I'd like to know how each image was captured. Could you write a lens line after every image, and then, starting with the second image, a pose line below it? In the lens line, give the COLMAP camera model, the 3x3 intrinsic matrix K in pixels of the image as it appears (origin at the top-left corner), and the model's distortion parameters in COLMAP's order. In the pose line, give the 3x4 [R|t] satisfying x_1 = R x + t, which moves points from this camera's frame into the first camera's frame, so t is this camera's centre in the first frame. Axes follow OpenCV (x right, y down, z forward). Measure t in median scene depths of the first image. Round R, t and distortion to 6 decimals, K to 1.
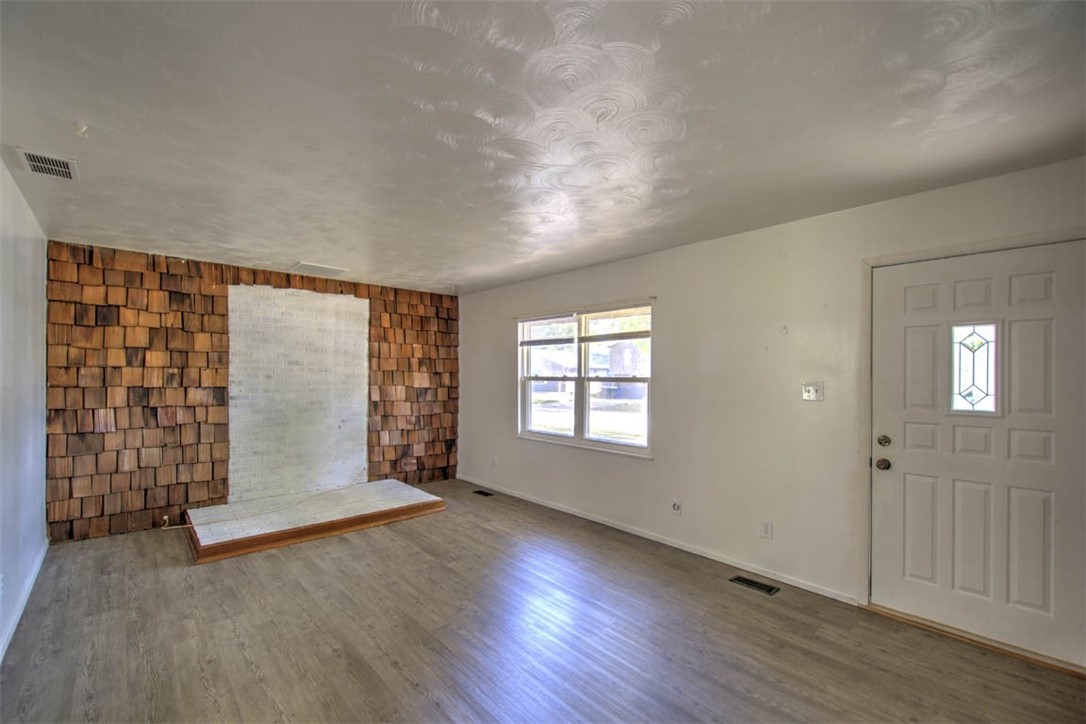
lens RADIAL K [[463.1, 0, 540.5], [0, 463.1, 369.4], [0, 0, 1]] dist [0.003528, -0.002399]
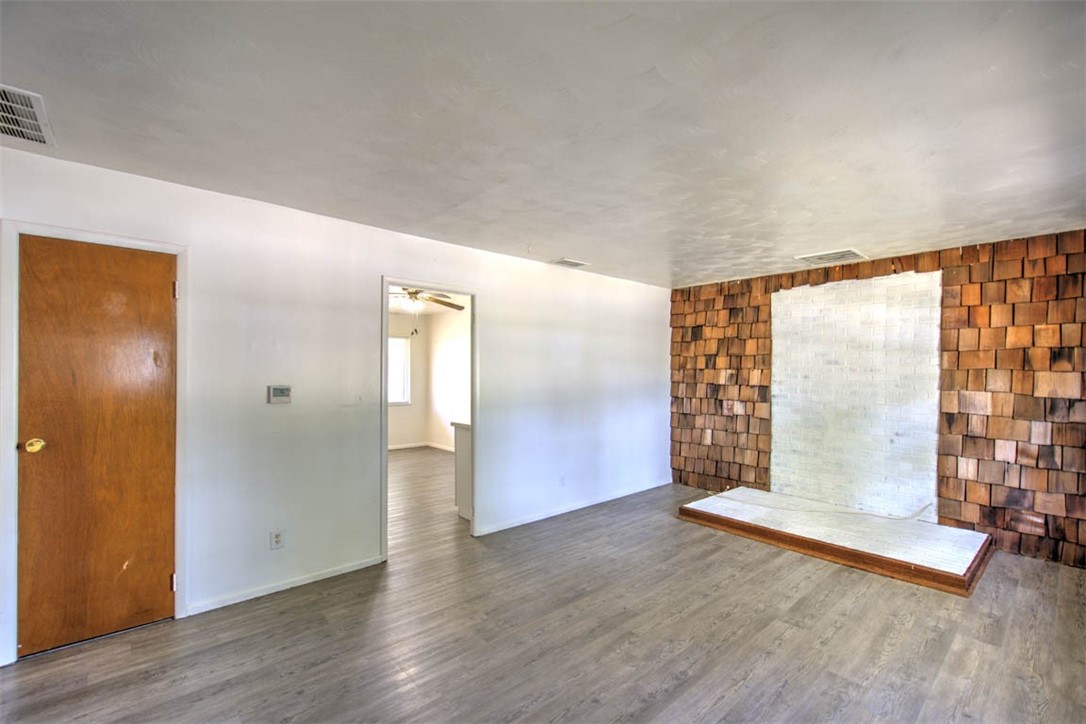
lens RADIAL K [[463.1, 0, 540.7], [0, 463.1, 369.4], [0, 0, 1]] dist [0.003528, -0.002399]
pose [[-0.012822, -0.014153, -0.999818, 0.455064], [0.003828, 0.999892, -0.014203, 0.012698], [0.999910, -0.004010, -0.012767, 0.492144]]
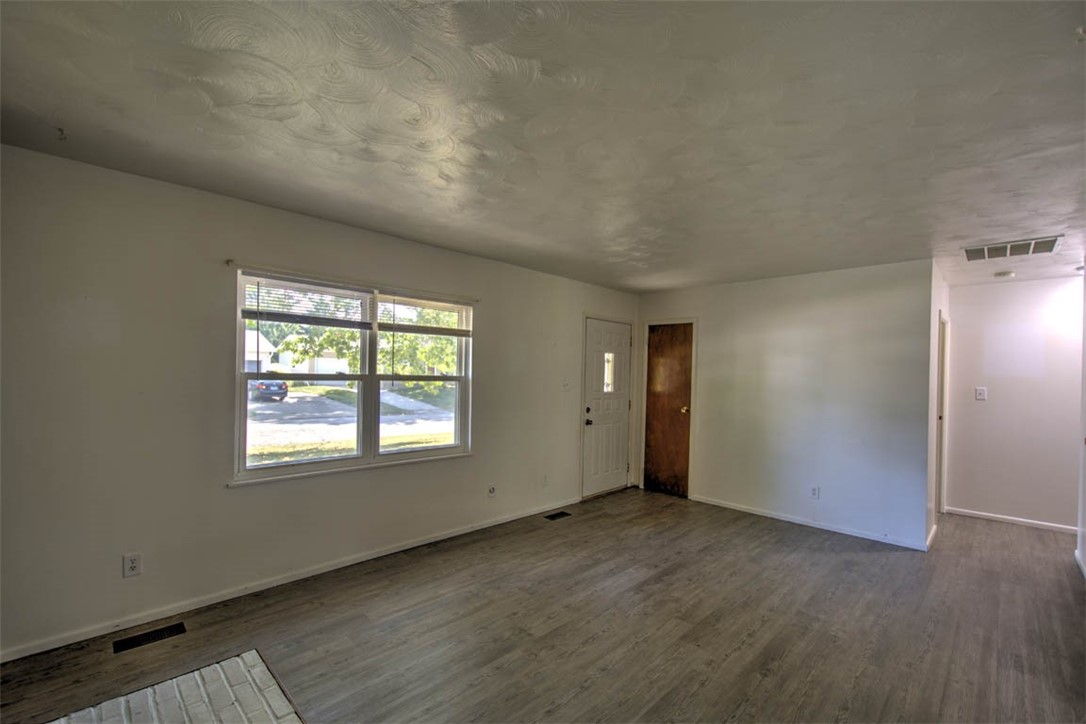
lens RADIAL K [[463.1, 0, 540.9], [0, 463.1, 367.4], [0, 0, 1]] dist [0.003528, -0.002399]
pose [[-0.057650, 0.010043, 0.998286, -0.743277], [-0.032172, 0.999411, -0.011912, 0.004560], [-0.997818, -0.032803, -0.057293, 0.833380]]
